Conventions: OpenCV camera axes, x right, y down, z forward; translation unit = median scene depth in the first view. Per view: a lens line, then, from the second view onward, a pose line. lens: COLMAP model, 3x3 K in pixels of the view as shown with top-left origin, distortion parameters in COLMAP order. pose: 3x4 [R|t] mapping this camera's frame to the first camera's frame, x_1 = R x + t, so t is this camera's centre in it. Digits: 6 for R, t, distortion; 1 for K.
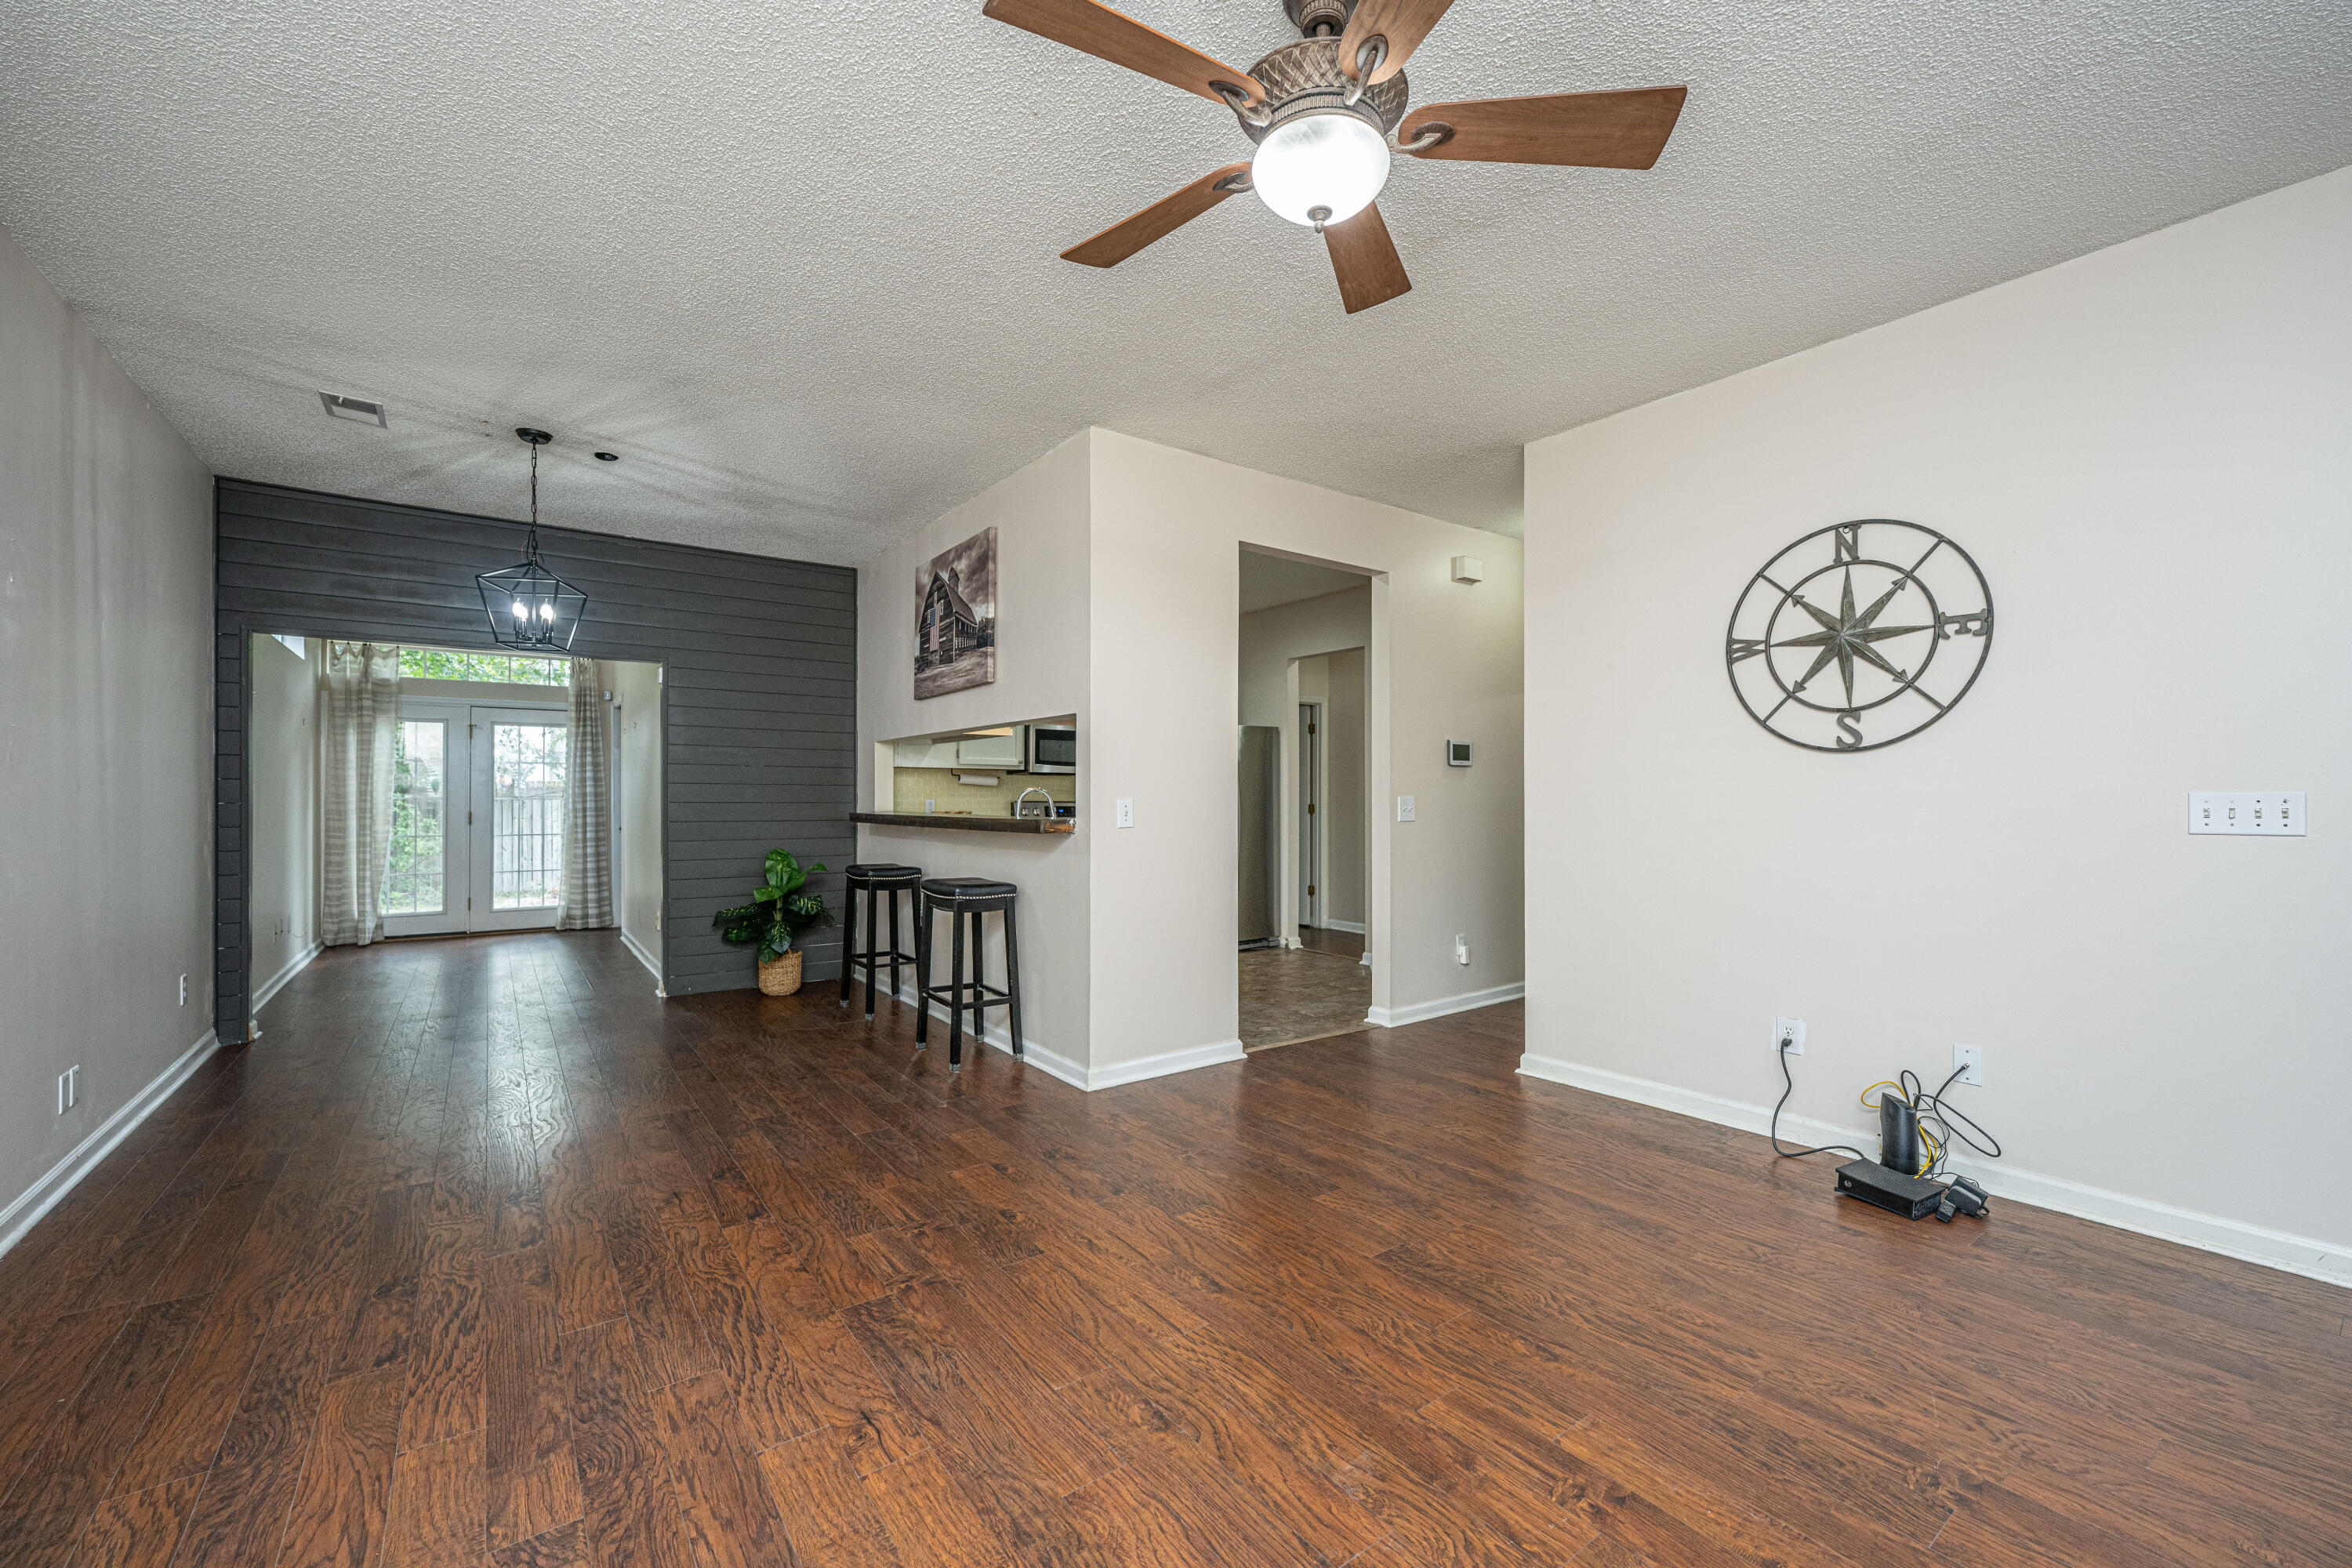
lens RADIAL K [[942.4, 0, 1181.7], [0, 942.4, 798.6], [0, 0, 1]] dist [-0.000078, 0.000069]
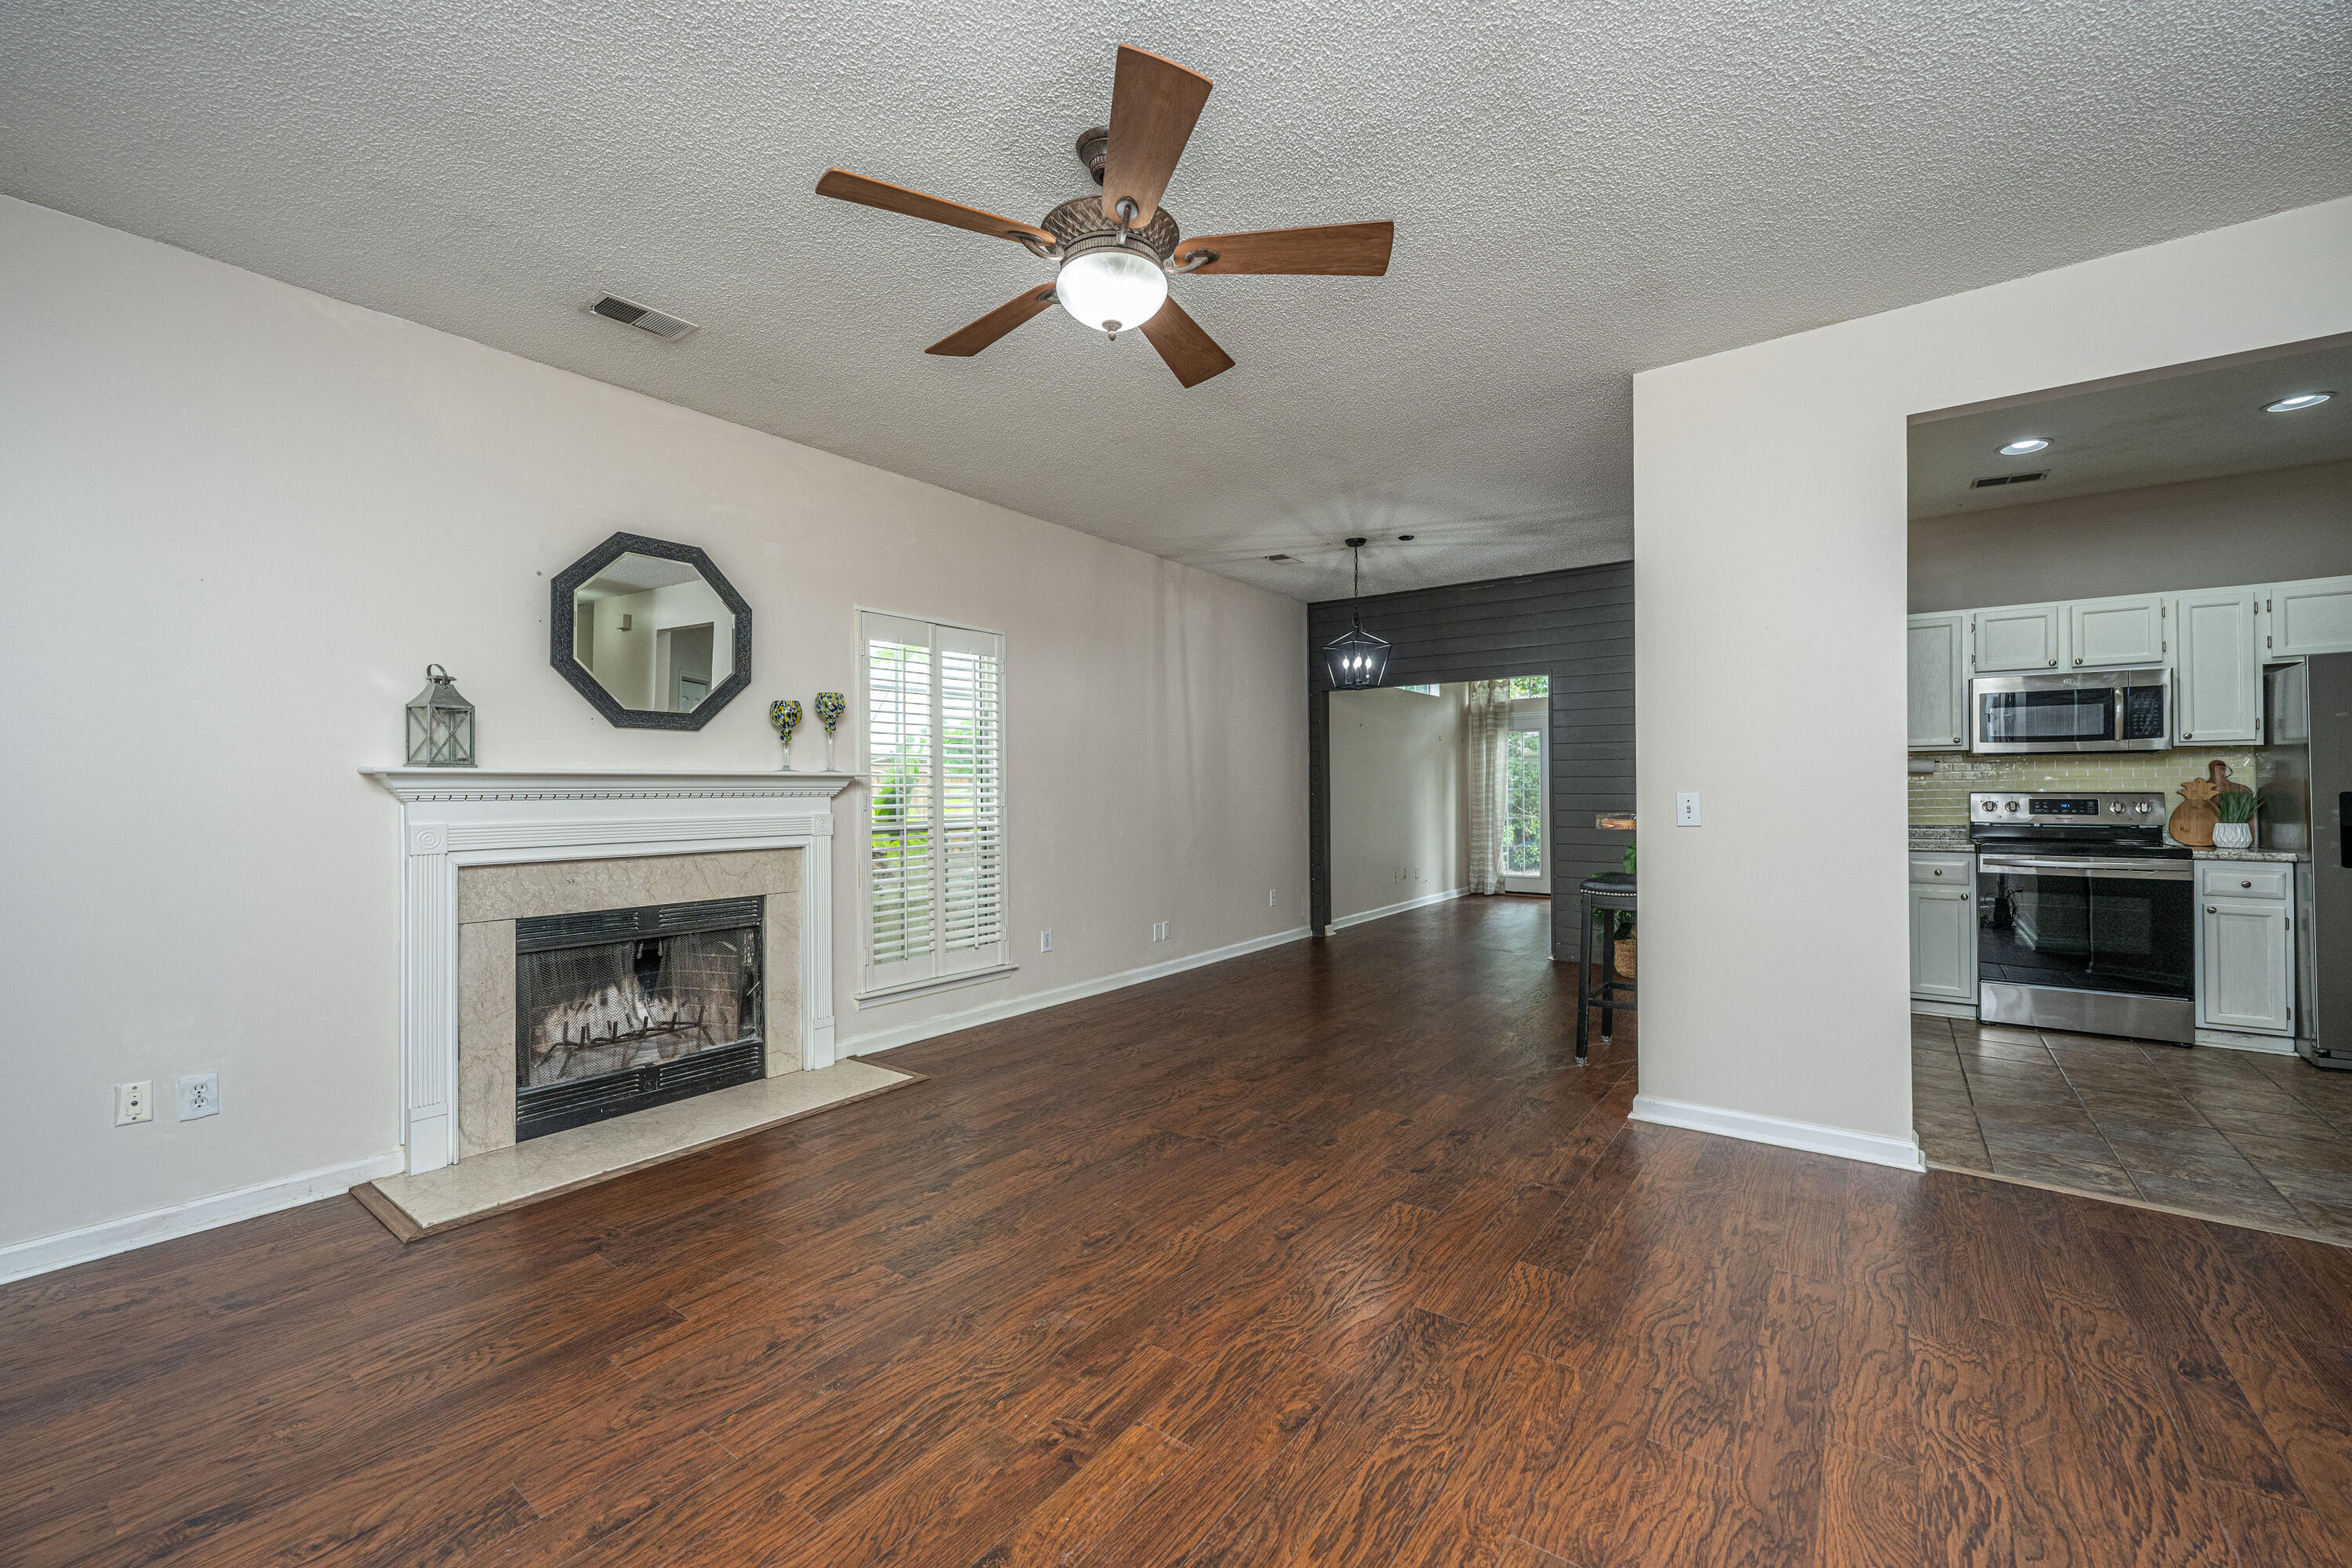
lens RADIAL K [[942.6, 0, 1206.0], [0, 942.6, 786.2], [0, 0, 1]] dist [0.000100, 0.000064]
pose [[0.301995, -0.005439, -0.953294, 0.553491], [0.005448, 0.999977, -0.003979, -0.003350], [0.953294, -0.003992, 0.302018, 0.300342]]
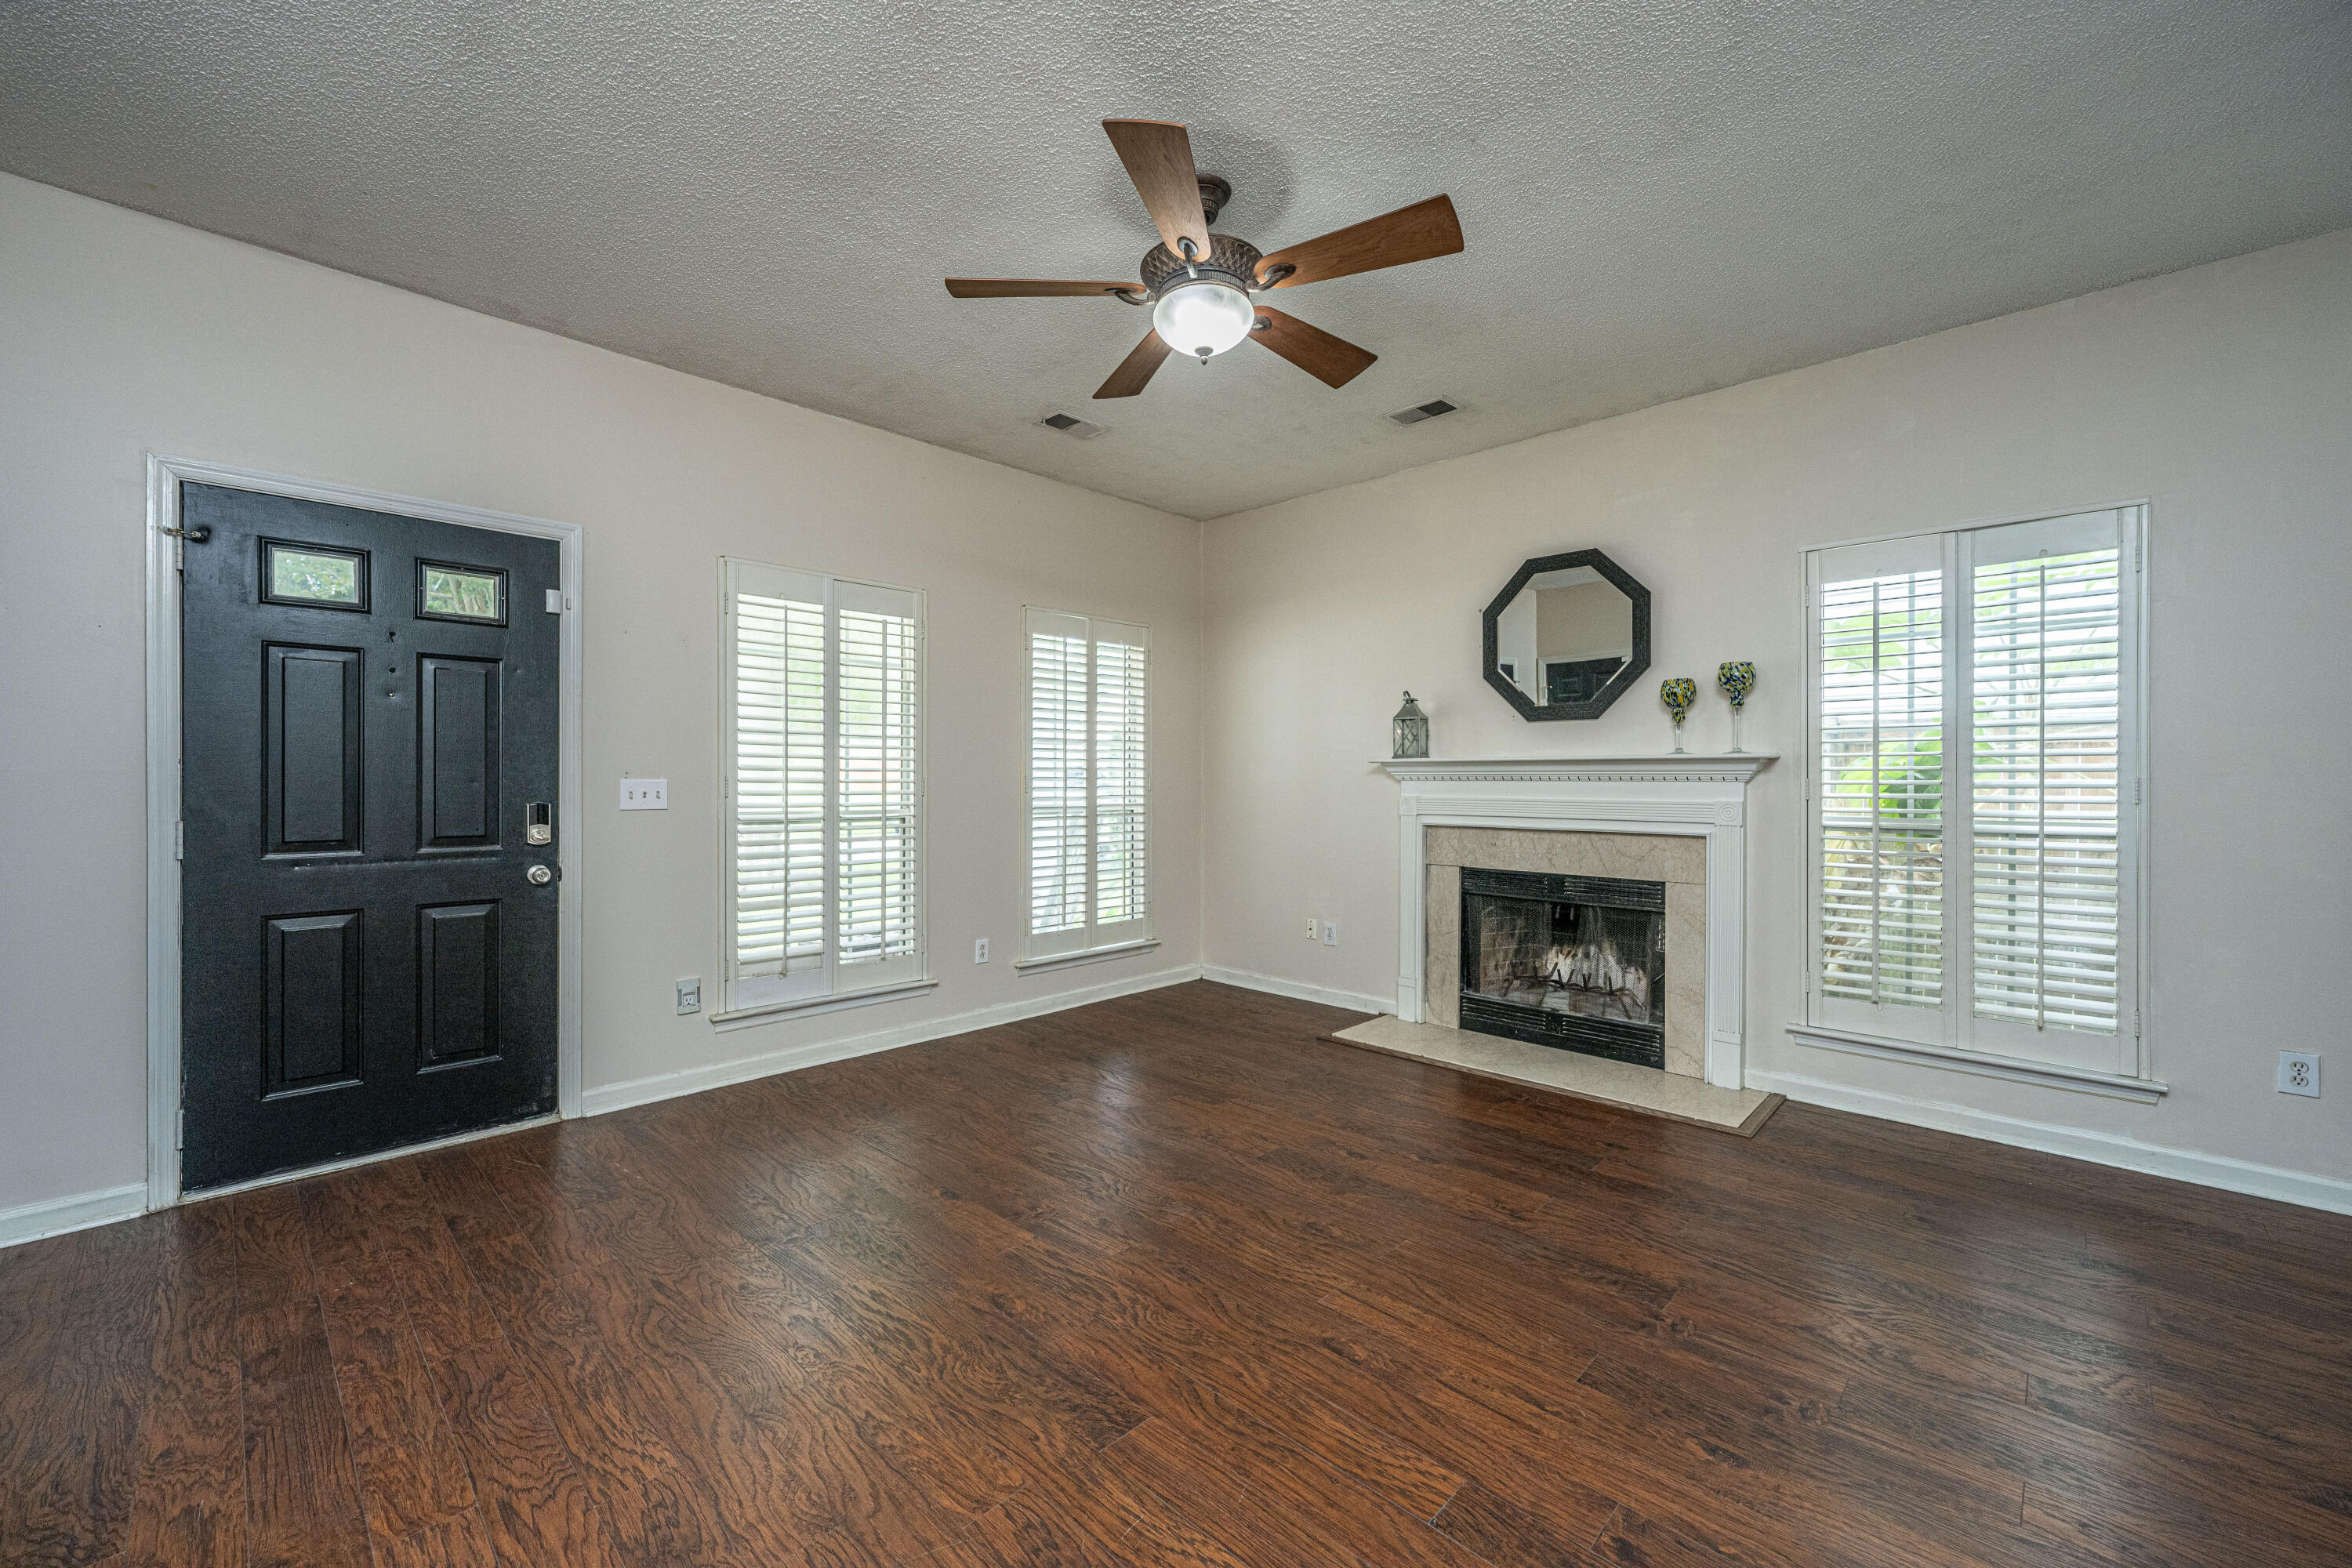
lens RADIAL K [[936.1, 0, 1156.3], [0, 936.1, 781.6], [0, 0, 1]] dist [-0.001120, -0.000106]
pose [[-0.989614, -0.000670, -0.143750, 0.166096], [-0.001305, 0.999990, 0.004320, -0.001454], [0.143746, 0.004462, -0.989605, 0.946840]]
